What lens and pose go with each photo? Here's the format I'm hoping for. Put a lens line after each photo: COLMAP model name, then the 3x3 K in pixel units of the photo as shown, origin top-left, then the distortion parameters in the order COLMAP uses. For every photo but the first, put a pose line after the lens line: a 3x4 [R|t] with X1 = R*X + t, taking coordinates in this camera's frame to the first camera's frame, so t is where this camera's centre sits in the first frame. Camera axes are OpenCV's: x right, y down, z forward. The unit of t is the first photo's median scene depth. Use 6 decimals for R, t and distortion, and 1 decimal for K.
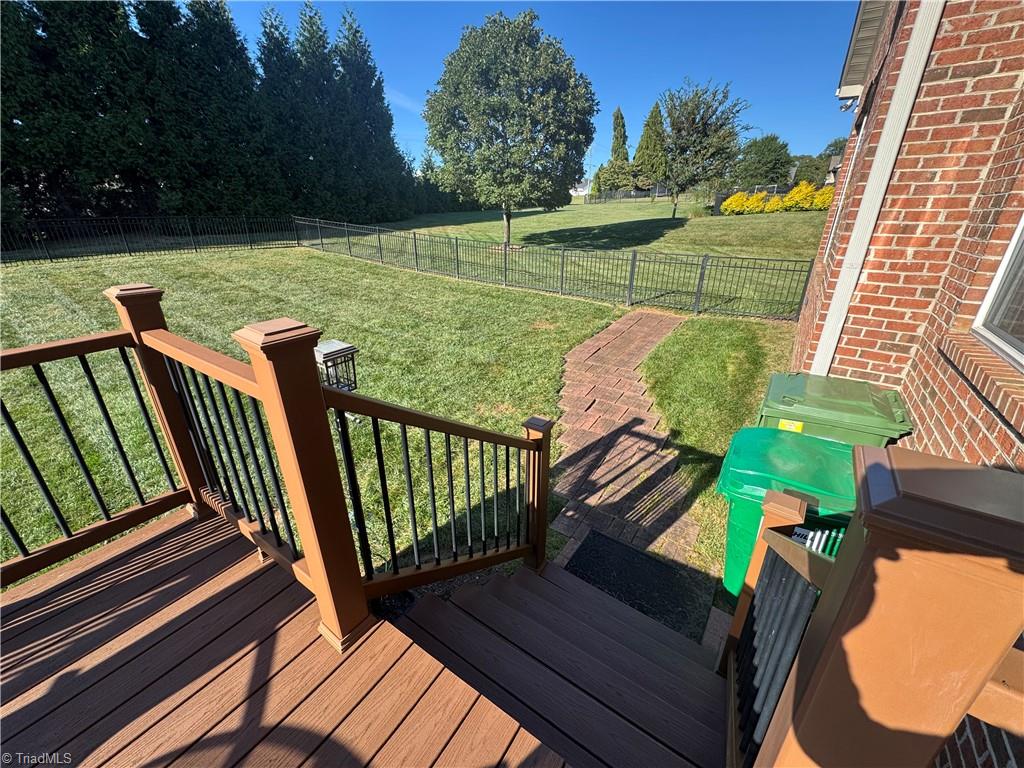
lens RADIAL K [[407.6, 0, 512.6], [0, 407.6, 381.8], [0, 0, 1]] dist [-0.002133, 0.000233]
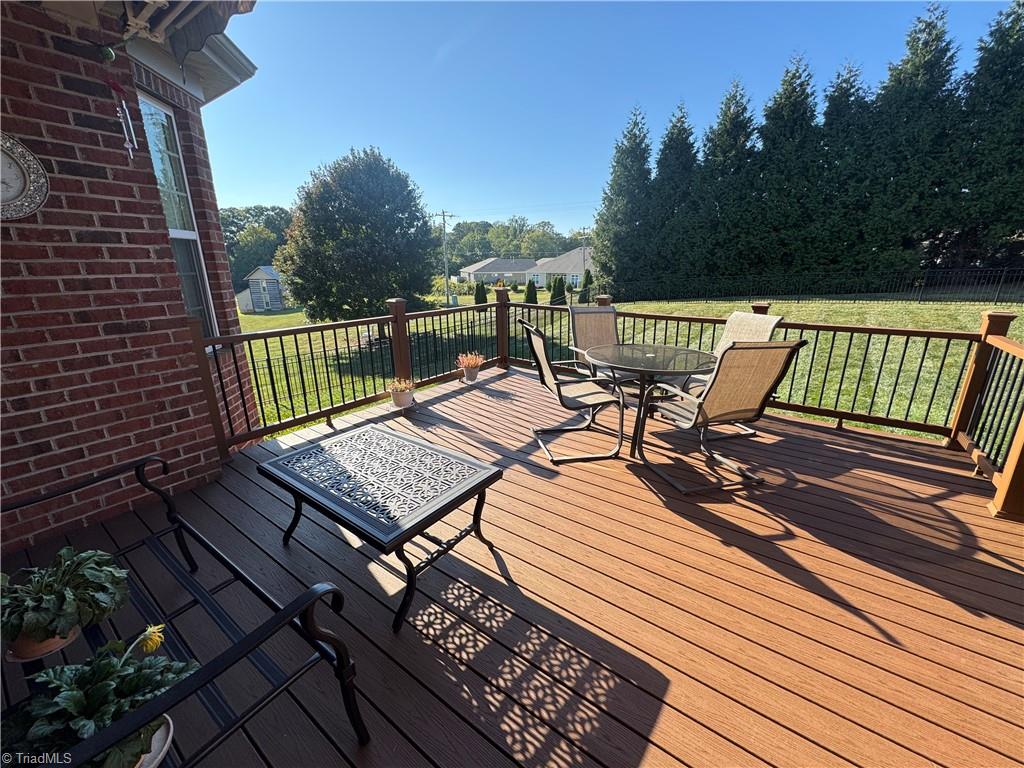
lens RADIAL K [[407.6, 0, 512.6], [0, 407.6, 381.8], [0, 0, 1]] dist [-0.002133, 0.000233]
pose [[-0.019968, 0.272969, -0.961816, 0.958486], [-0.375504, 0.889532, 0.260250, 0.393373], [0.926606, 0.366362, 0.084738, -1.074265]]
